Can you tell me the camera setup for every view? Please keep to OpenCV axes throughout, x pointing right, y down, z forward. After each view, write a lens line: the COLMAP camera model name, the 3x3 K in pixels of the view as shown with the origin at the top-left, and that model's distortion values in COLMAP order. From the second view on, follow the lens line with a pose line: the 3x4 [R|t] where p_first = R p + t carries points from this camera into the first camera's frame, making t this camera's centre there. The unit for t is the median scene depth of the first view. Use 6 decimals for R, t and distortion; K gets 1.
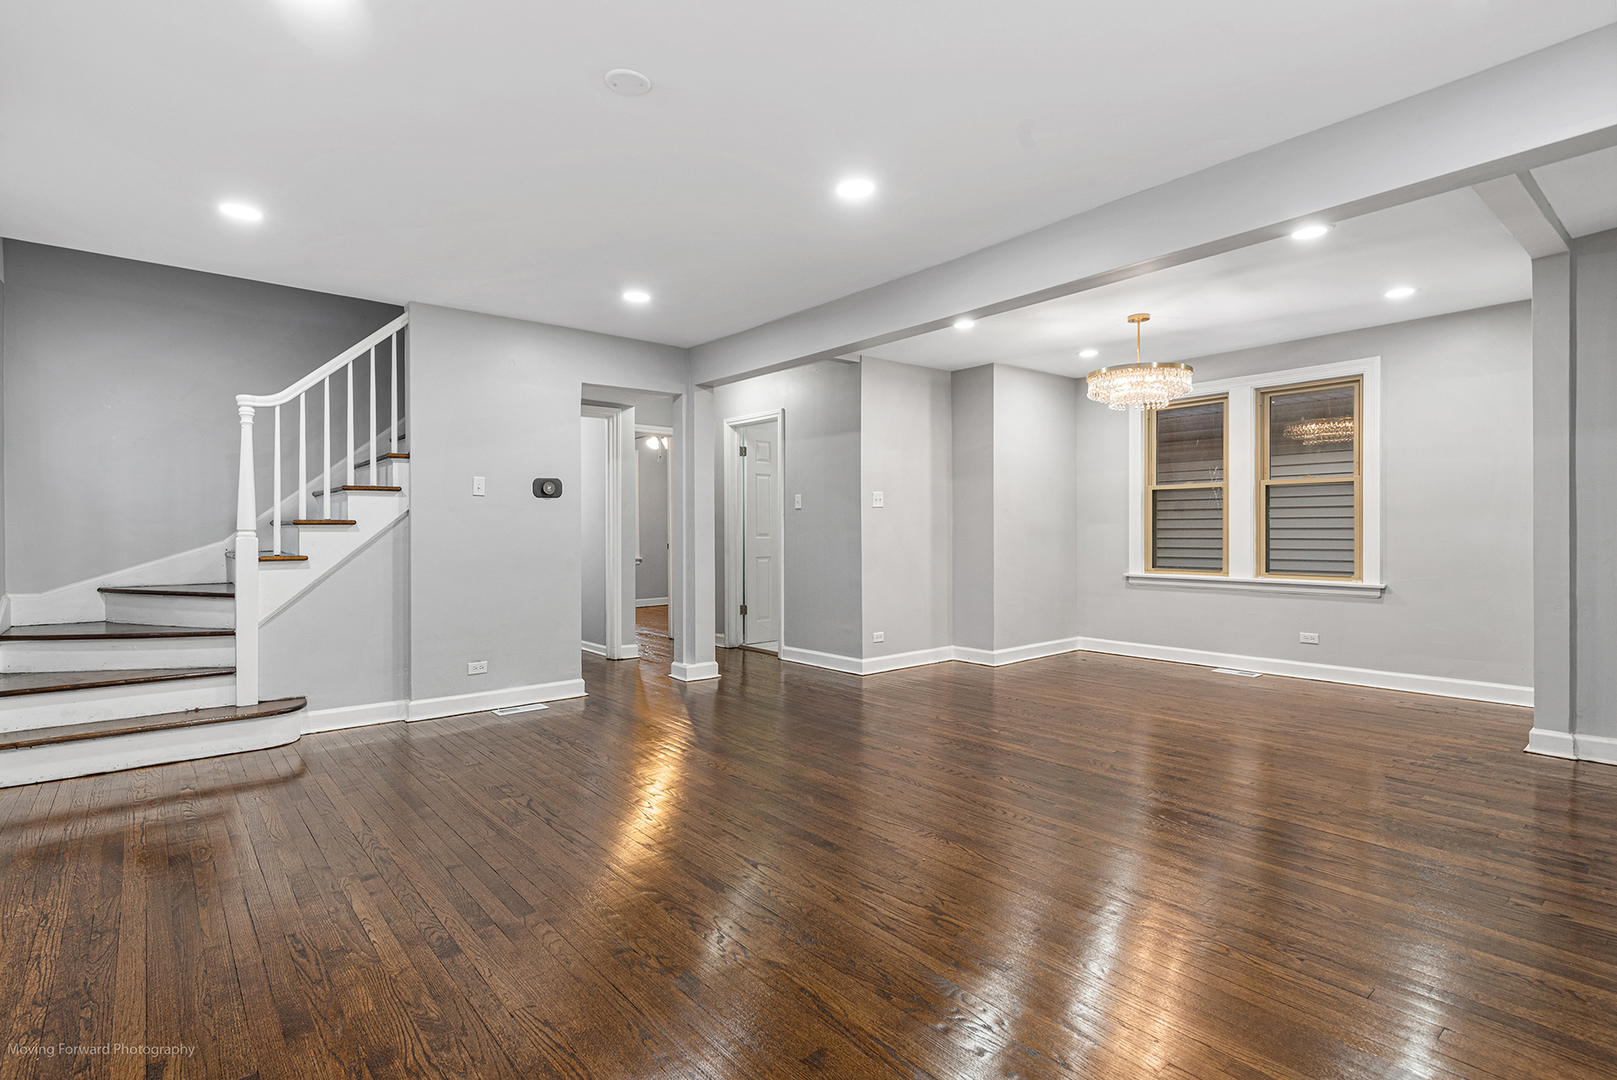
lens RADIAL K [[770.7, 0, 793.0], [0, 770.7, 529.6], [0, 0, 1]] dist [0.013428, -0.003736]
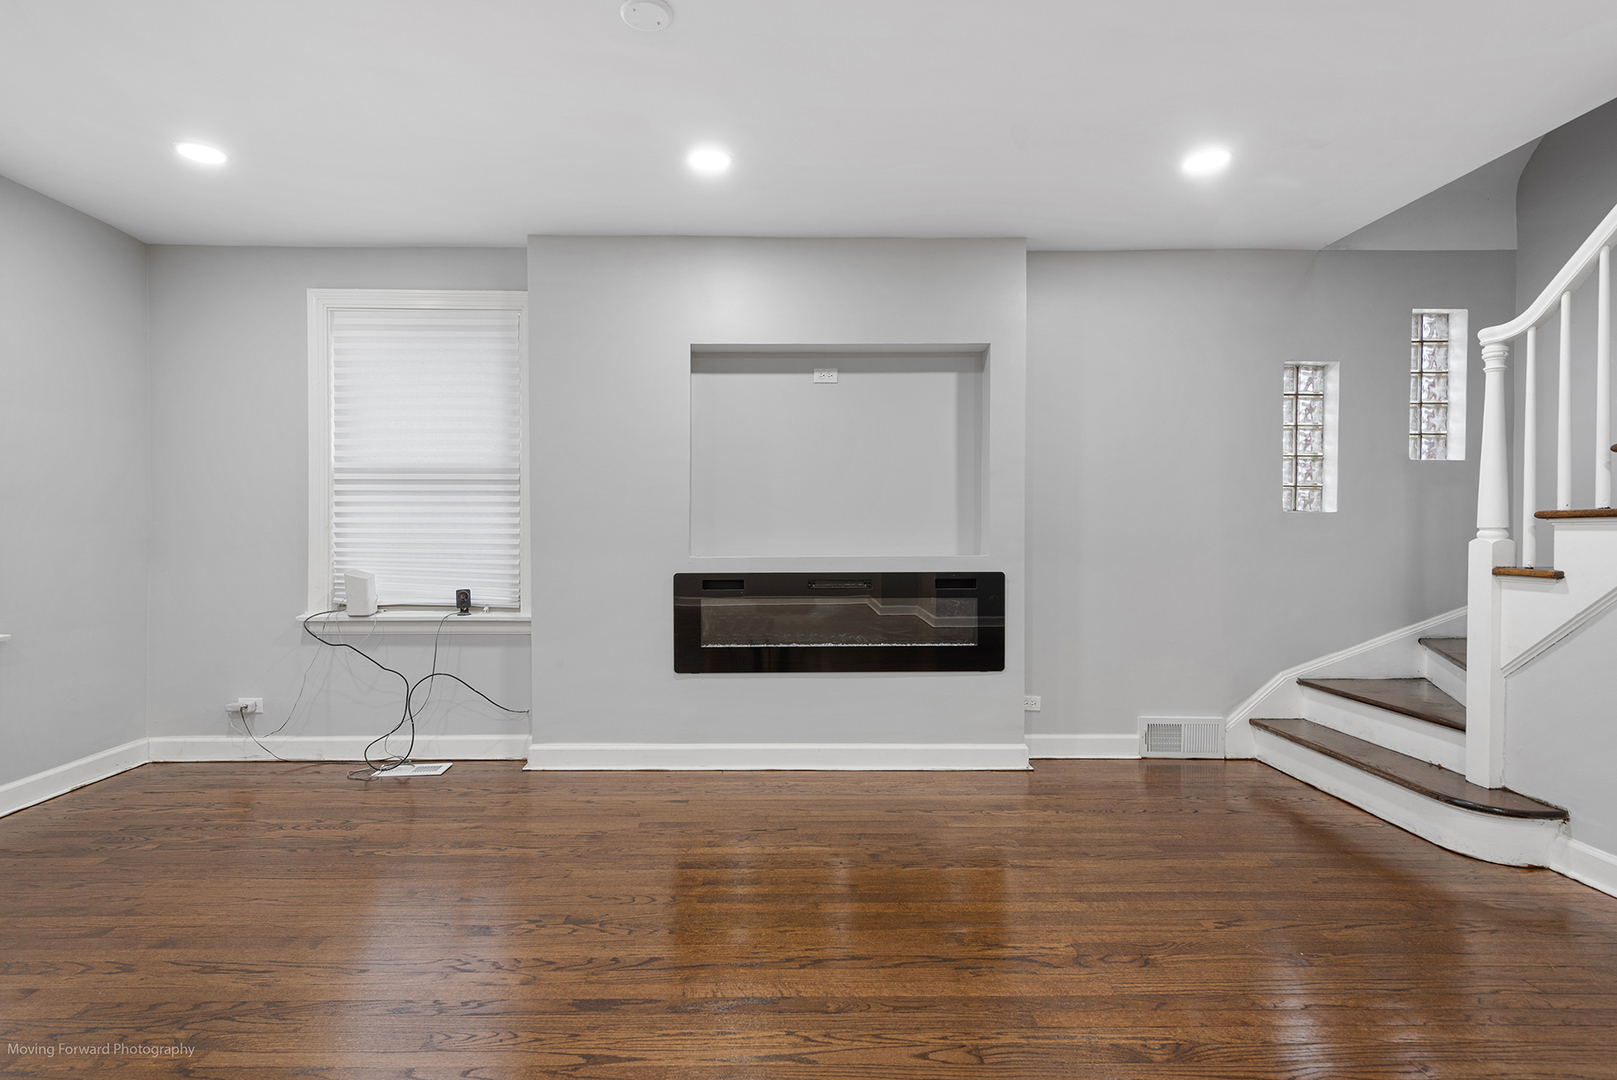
lens RADIAL K [[770.7, 0, 773.4], [0, 770.7, 541.5], [0, 0, 1]] dist [0.013428, -0.003736]
pose [[-0.629712, 0.012590, -0.776727, 0.175031], [0.003387, 0.999904, 0.013461, 0.001046], [0.776822, 0.005845, -0.629694, 0.762890]]
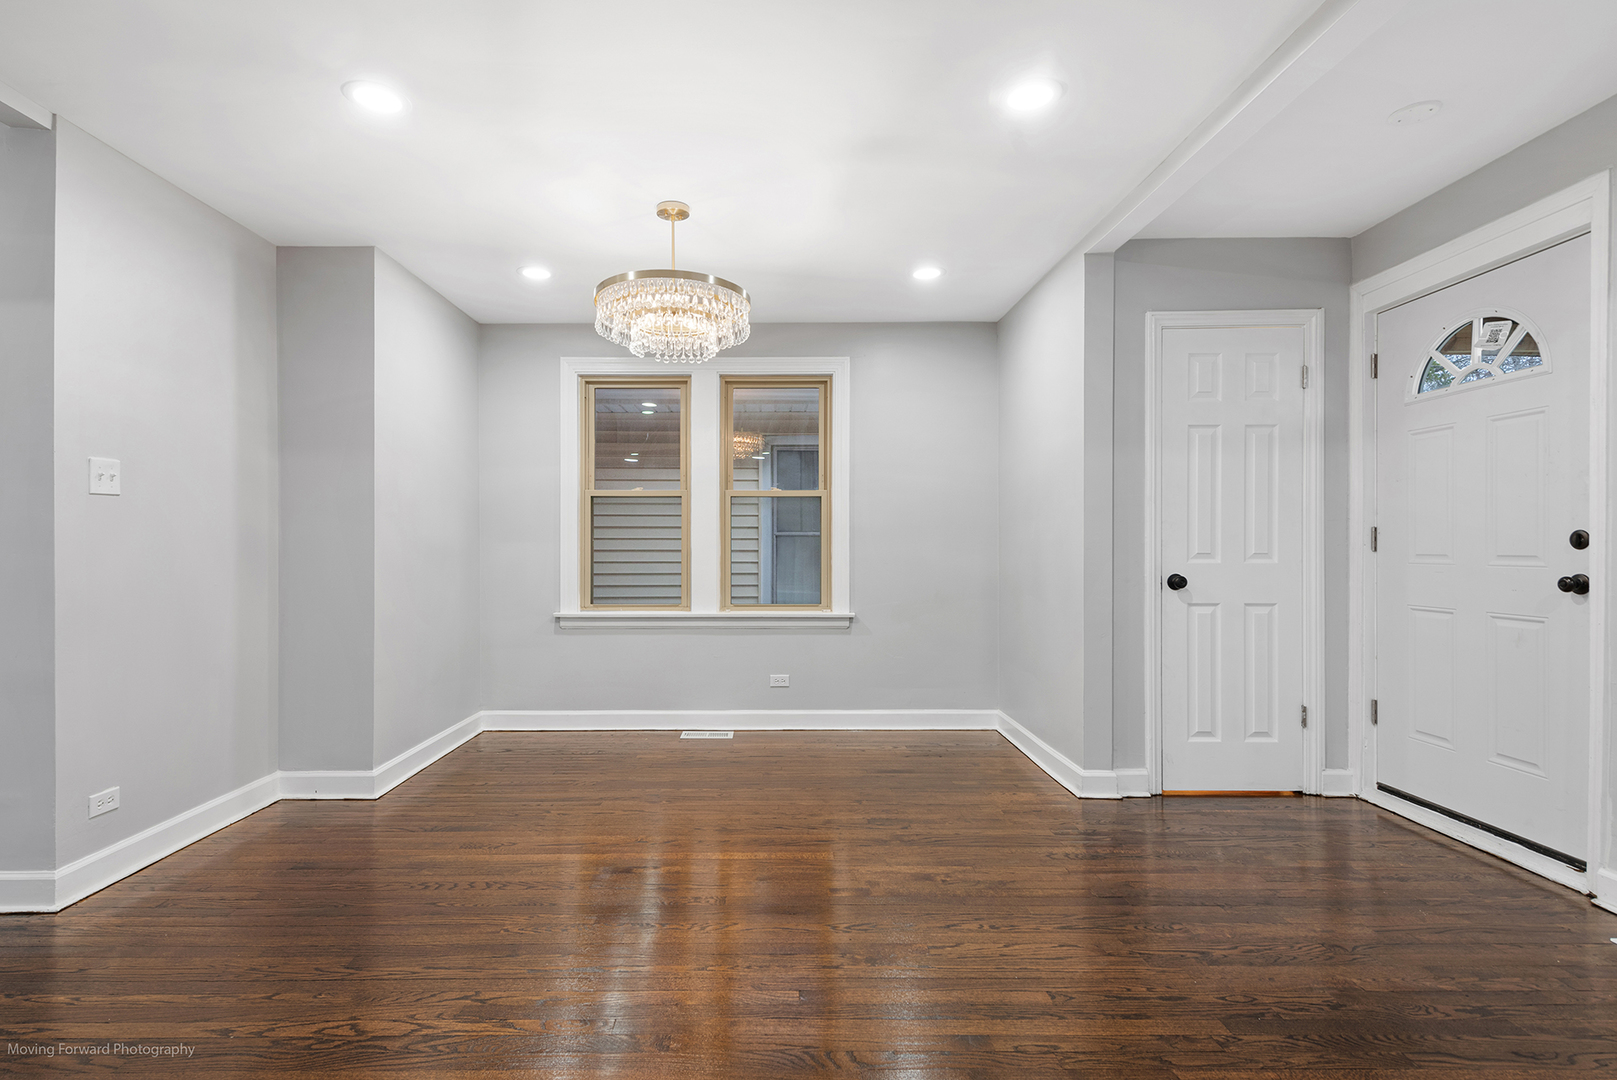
lens RADIAL K [[776.5, 0, 777.3], [0, 776.5, 548.4], [0, 0, 1]] dist [0.005399, -0.001861]
pose [[0.633025, 0.007125, 0.774099, 0.015442], [-0.003054, 0.999973, -0.006707, 0.002910], [-0.774125, 0.001882, 0.633030, 0.523837]]
